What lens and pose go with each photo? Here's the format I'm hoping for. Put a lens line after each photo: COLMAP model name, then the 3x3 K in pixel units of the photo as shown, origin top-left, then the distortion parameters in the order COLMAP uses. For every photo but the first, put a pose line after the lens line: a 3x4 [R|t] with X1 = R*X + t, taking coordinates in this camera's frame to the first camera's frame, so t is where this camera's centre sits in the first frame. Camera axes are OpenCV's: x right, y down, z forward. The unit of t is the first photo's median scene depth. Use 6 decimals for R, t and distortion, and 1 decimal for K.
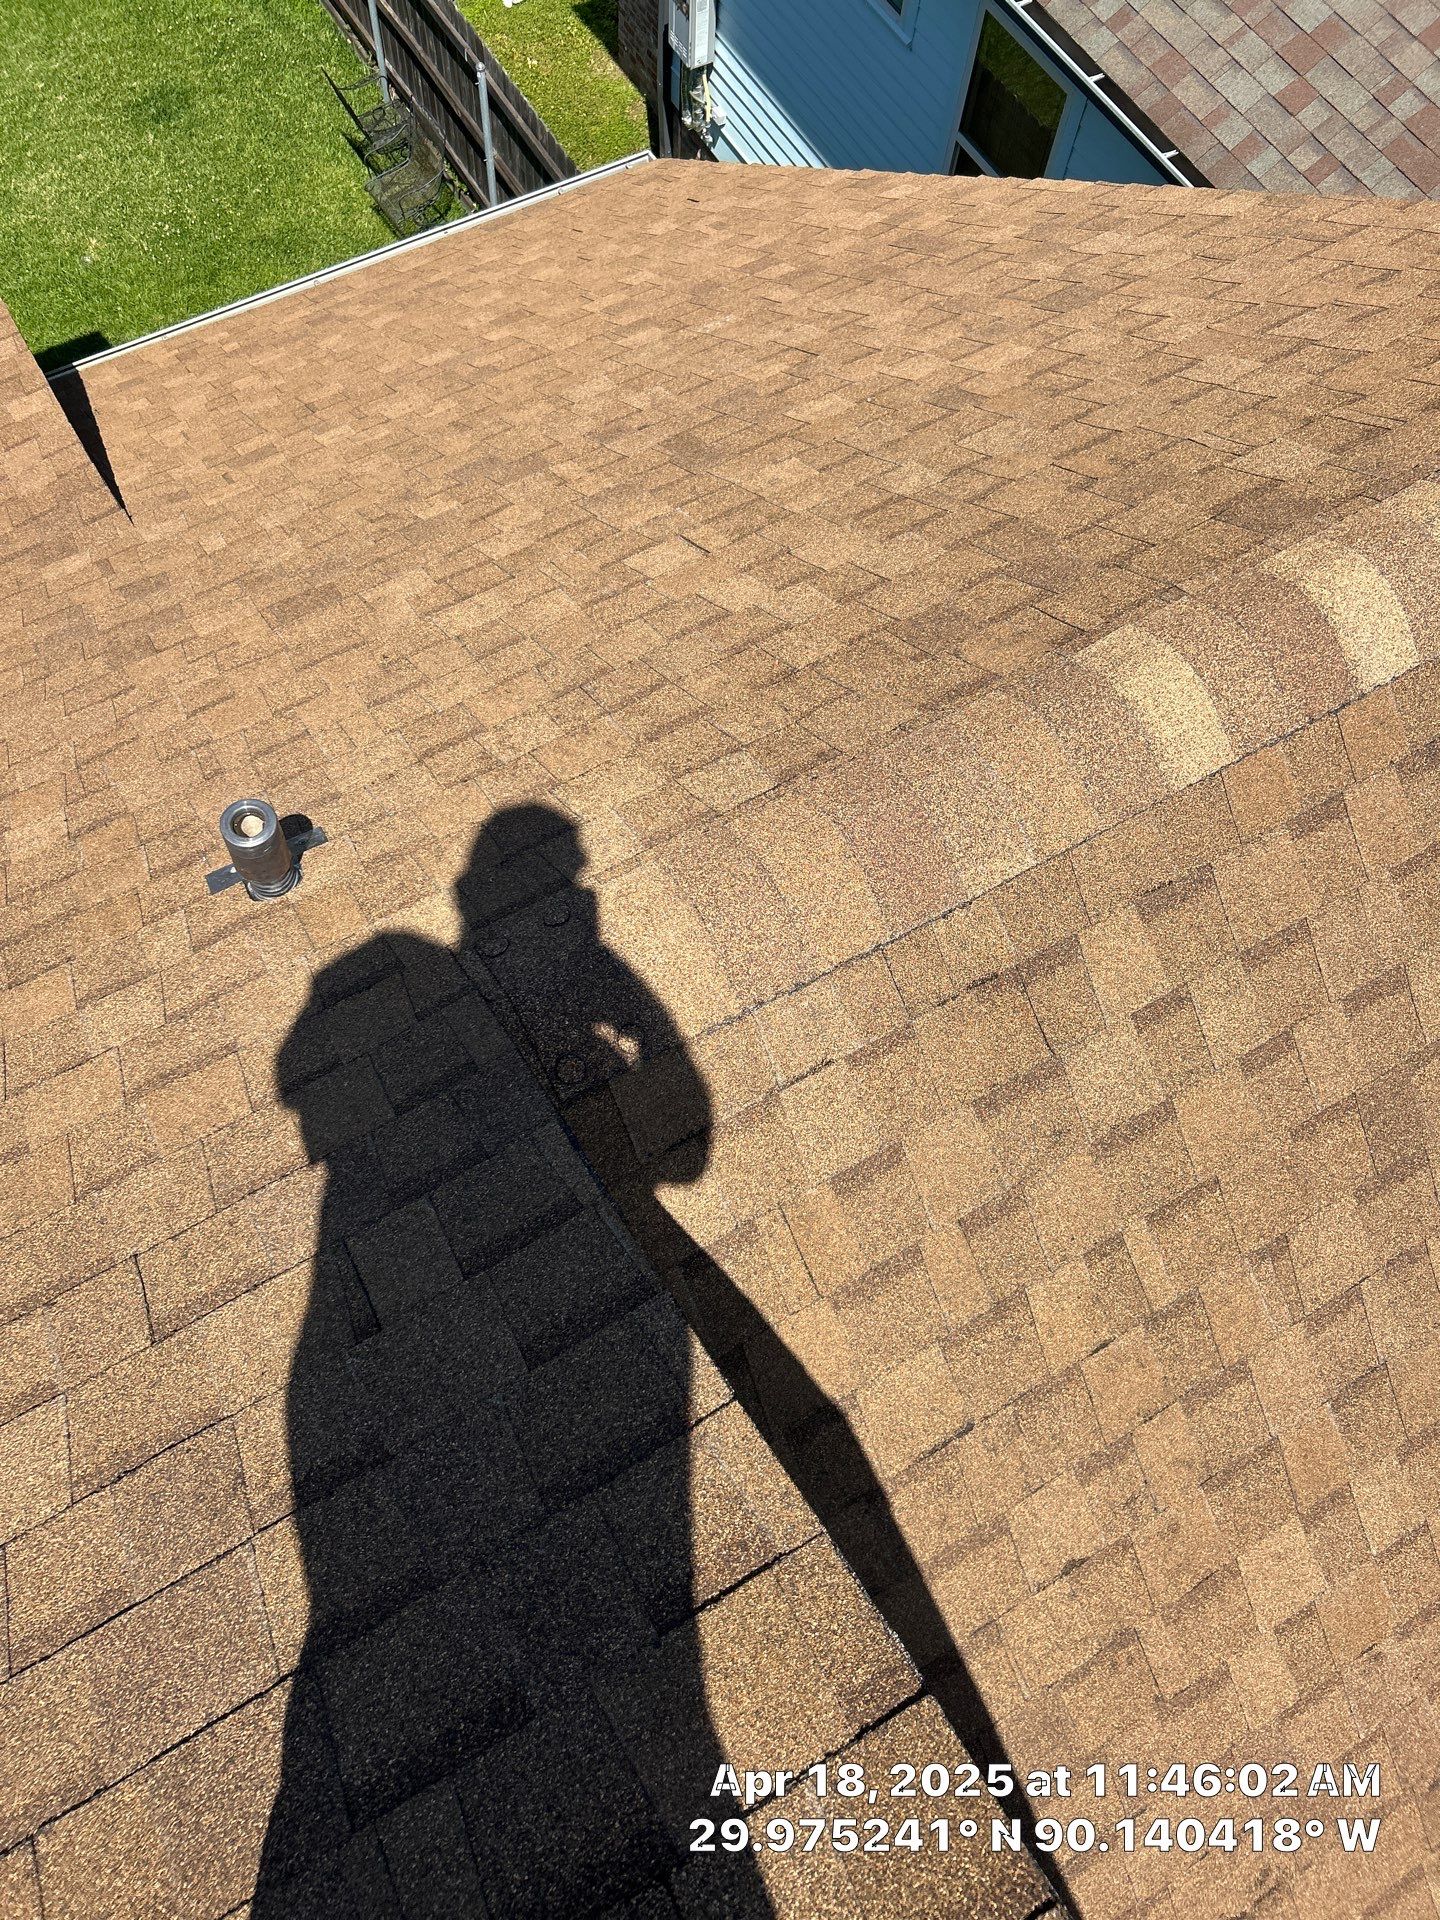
lens RADIAL K [[1460.8, 0, 727.0], [0, 1460.8, 944.5], [0, 0, 1]] dist [0.041392, -0.043647]
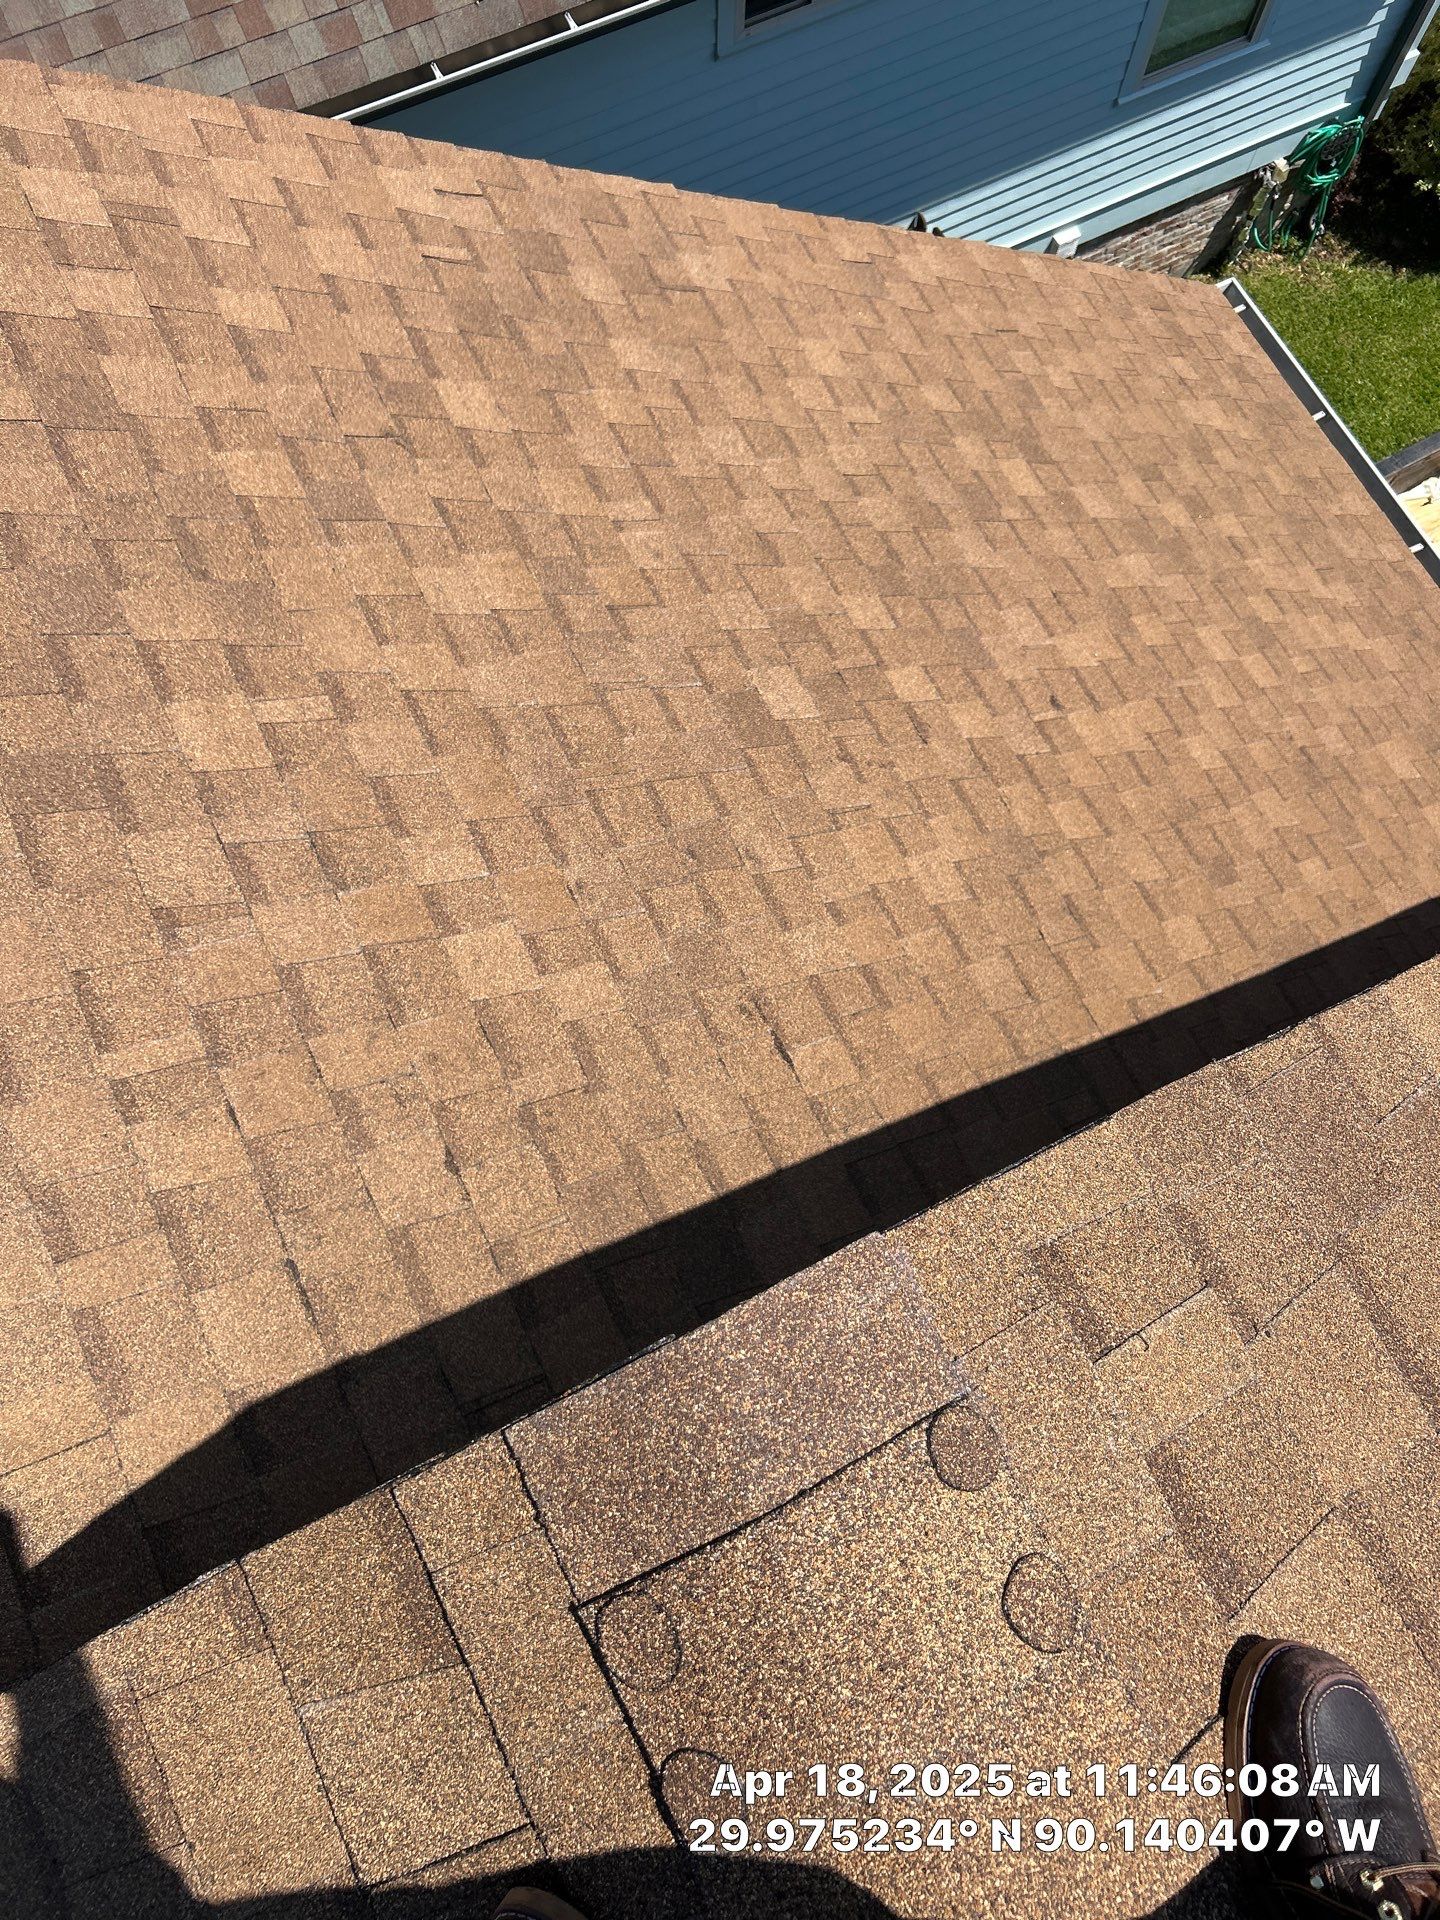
lens RADIAL K [[1460.8, 0, 712.2], [0, 1460.8, 926.3], [0, 0, 1]] dist [0.041392, -0.043647]
pose [[0.063389, -0.965475, 0.252664, 0.145369], [0.908814, 0.160453, 0.385114, 0.162683], [-0.412358, 0.205213, 0.887608, -0.029810]]
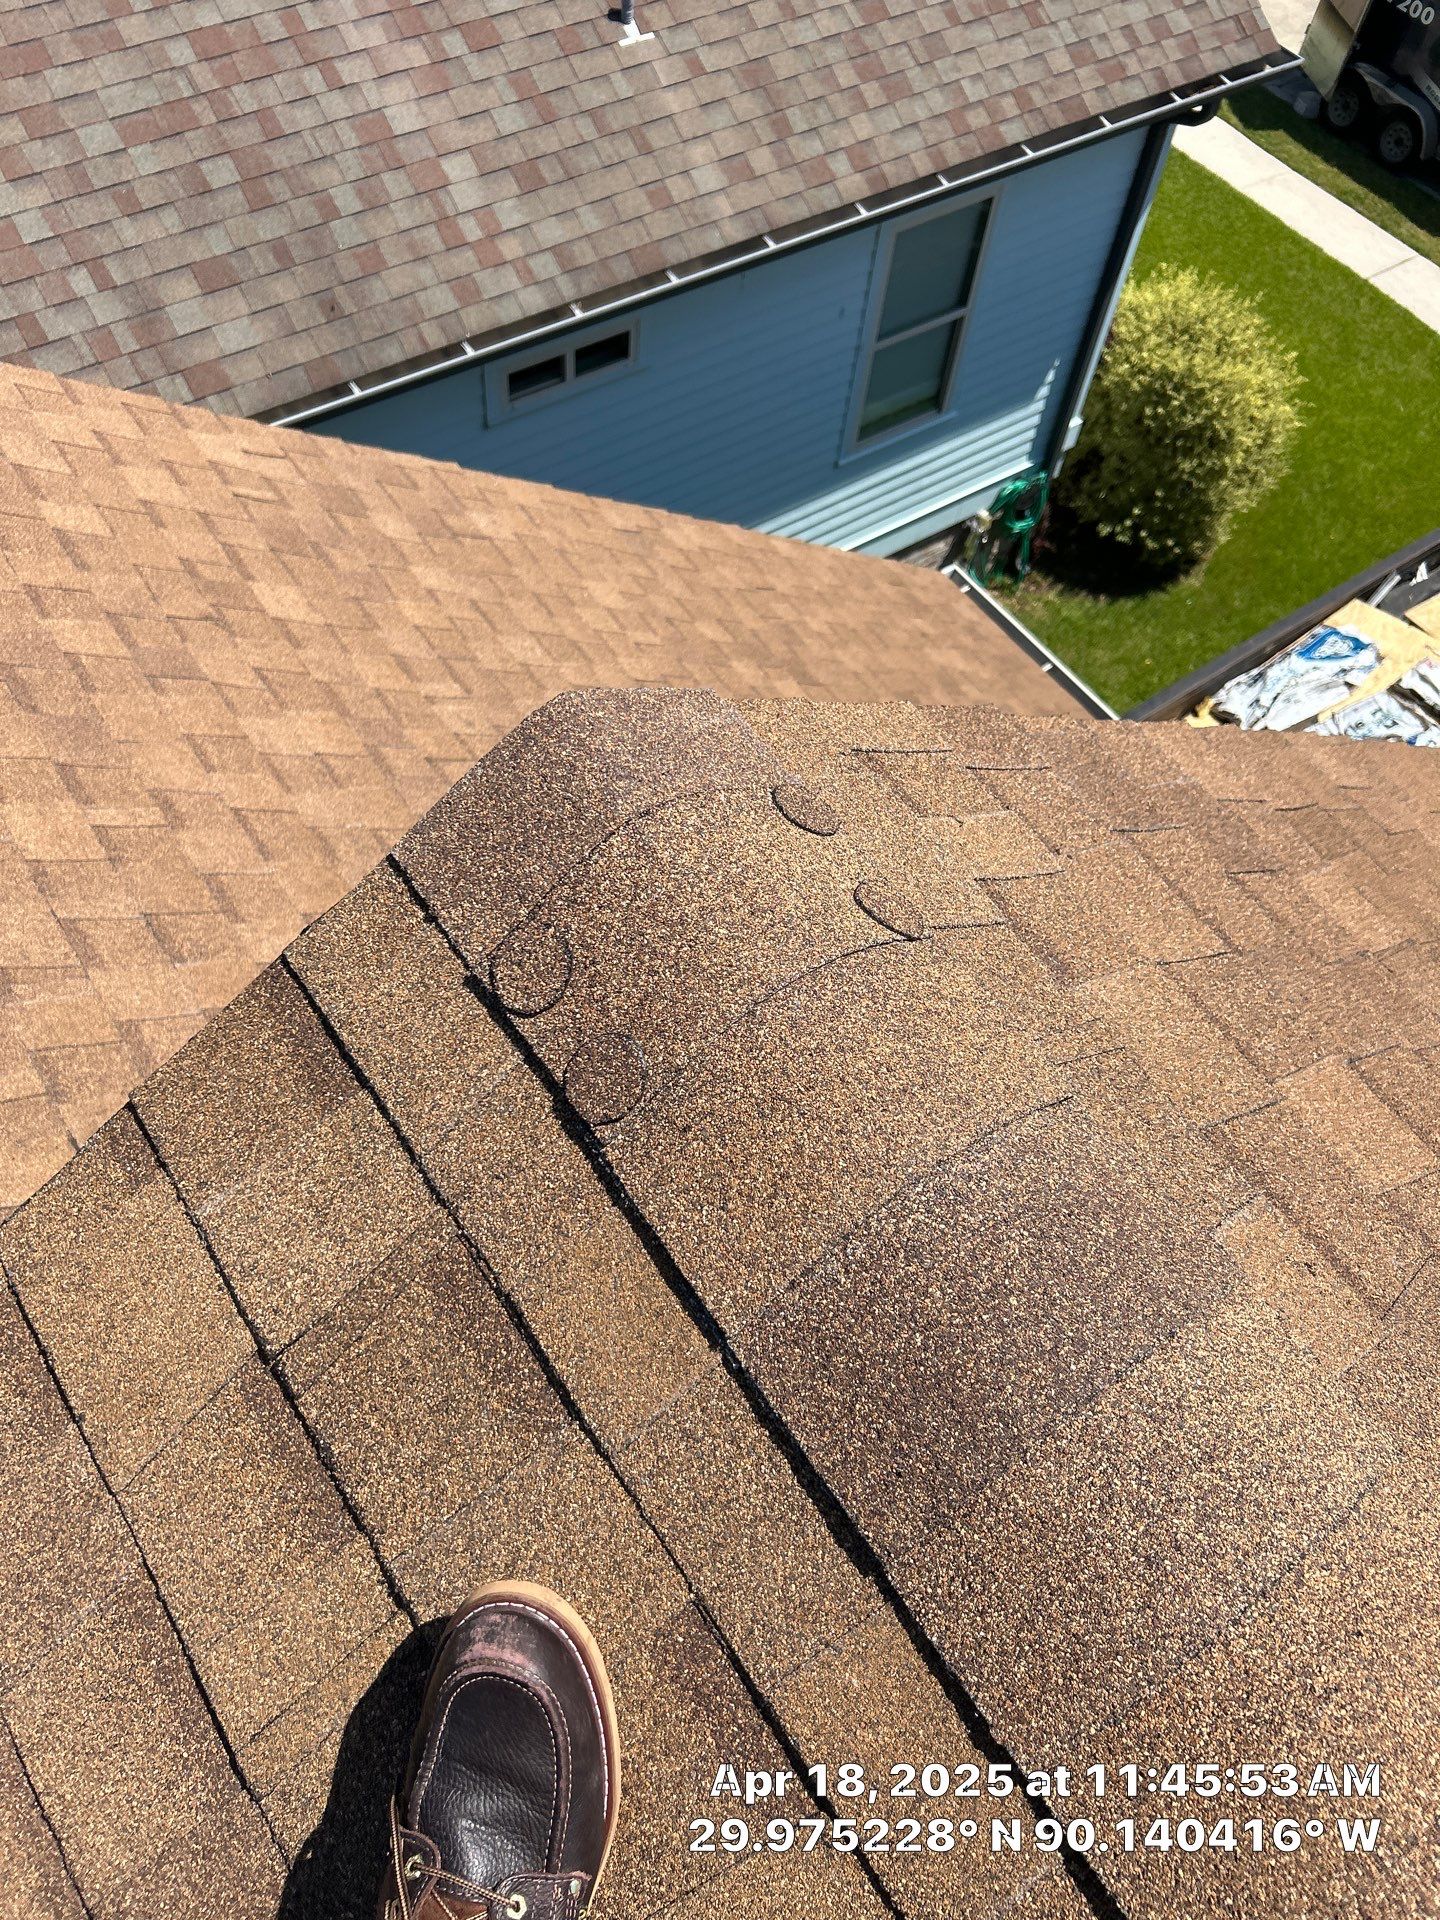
lens RADIAL K [[1460.8, 0, 705.1], [0, 1460.8, 953.1], [0, 0, 1]] dist [0.041392, -0.043647]
pose [[-0.073860, -0.872469, 0.483055, -0.127707], [0.878826, 0.172014, 0.445057, 0.182015], [-0.471391, 0.457393, 0.754044, 0.021041]]
